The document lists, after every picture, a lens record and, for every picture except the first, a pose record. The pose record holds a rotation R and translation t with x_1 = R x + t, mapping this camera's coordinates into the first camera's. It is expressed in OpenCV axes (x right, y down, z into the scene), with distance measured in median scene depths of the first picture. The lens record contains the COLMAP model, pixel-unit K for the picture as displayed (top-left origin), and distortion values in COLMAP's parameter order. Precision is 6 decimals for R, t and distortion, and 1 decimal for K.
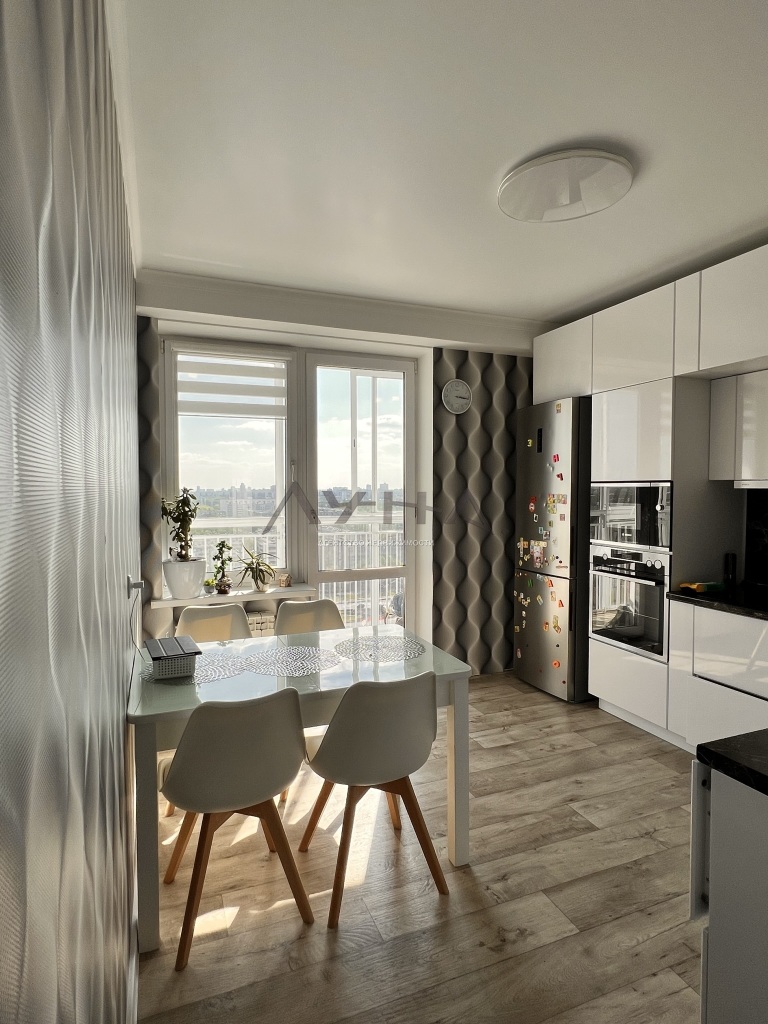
lens RADIAL K [[562.1, 0, 380.8], [0, 562.1, 510.1], [0, 0, 1]] dist [-0.002376, 0.001136]
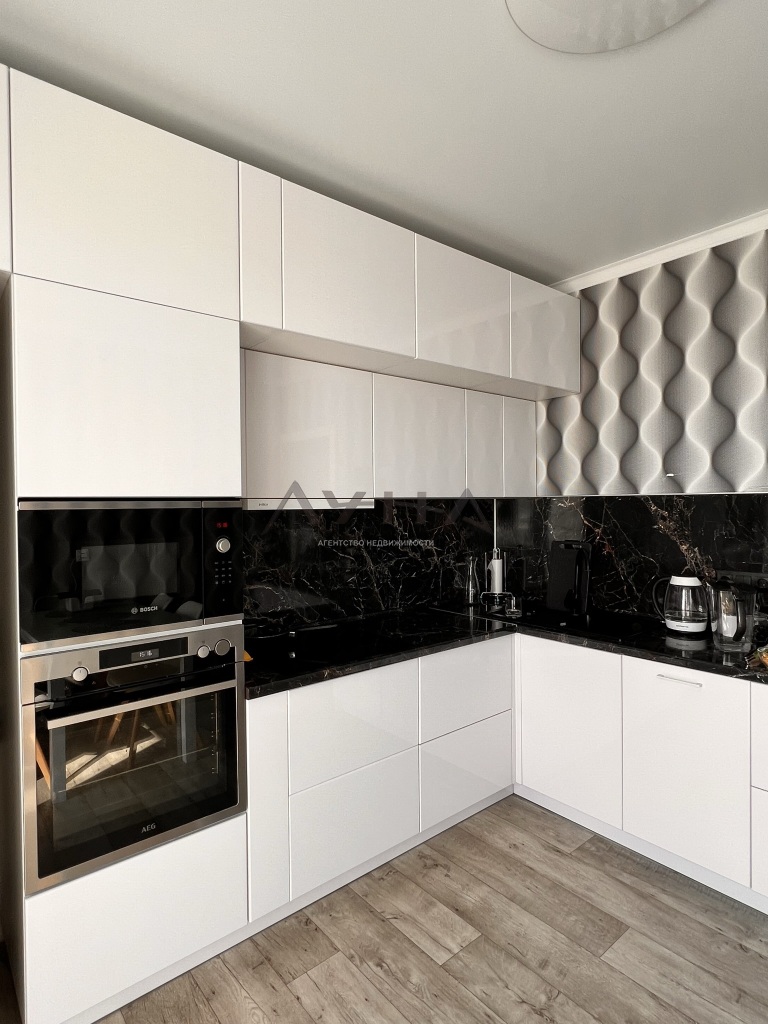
lens RADIAL K [[562.1, 0, 380.8], [0, 562.1, 510.1], [0, 0, 1]] dist [-0.002376, 0.001136]
pose [[-0.306228, -0.006840, 0.951934, -0.075165], [0.047916, 0.998596, 0.022590, -0.039981], [-0.950752, 0.052530, -0.305470, 0.906126]]
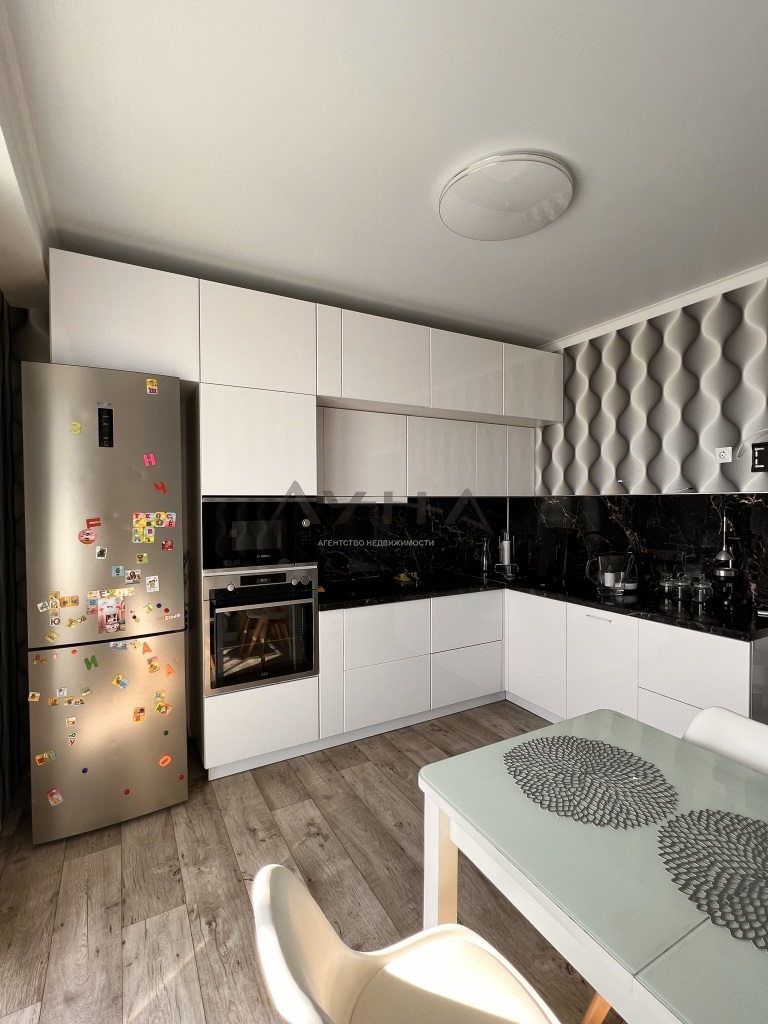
lens RADIAL K [[475.3, 0, 384.0], [0, 475.3, 512.0], [0, 0, 1]] dist [-0.004183, -0.000287]
pose [[-0.126282, -0.019290, 0.991807, -0.313290], [0.042840, 0.998772, 0.024880, -0.034444], [-0.991069, 0.045631, -0.125300, 0.859955]]
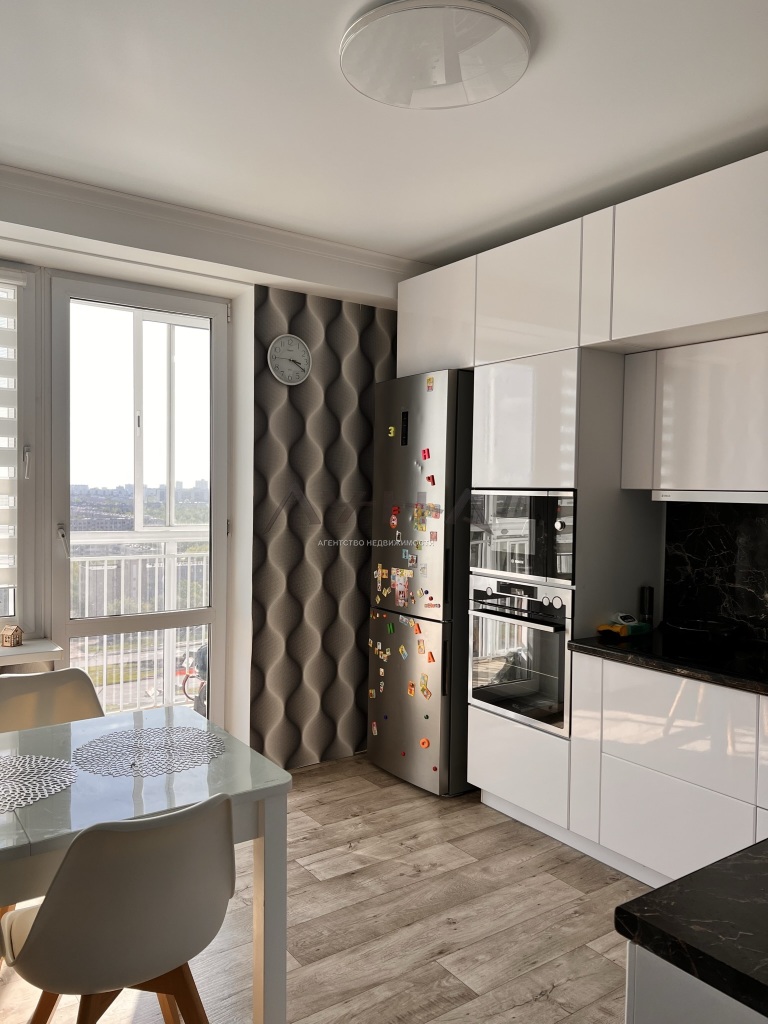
lens RADIAL K [[767.5, 0, 382.0], [0, 767.5, 515.6], [0, 0, 1]] dist [0.081118, -0.104942]
pose [[0.972125, 0.008427, 0.234310, 0.030609], [-0.007725, 0.999963, -0.003915, -0.010036], [-0.234334, 0.001996, 0.972154, 0.066419]]
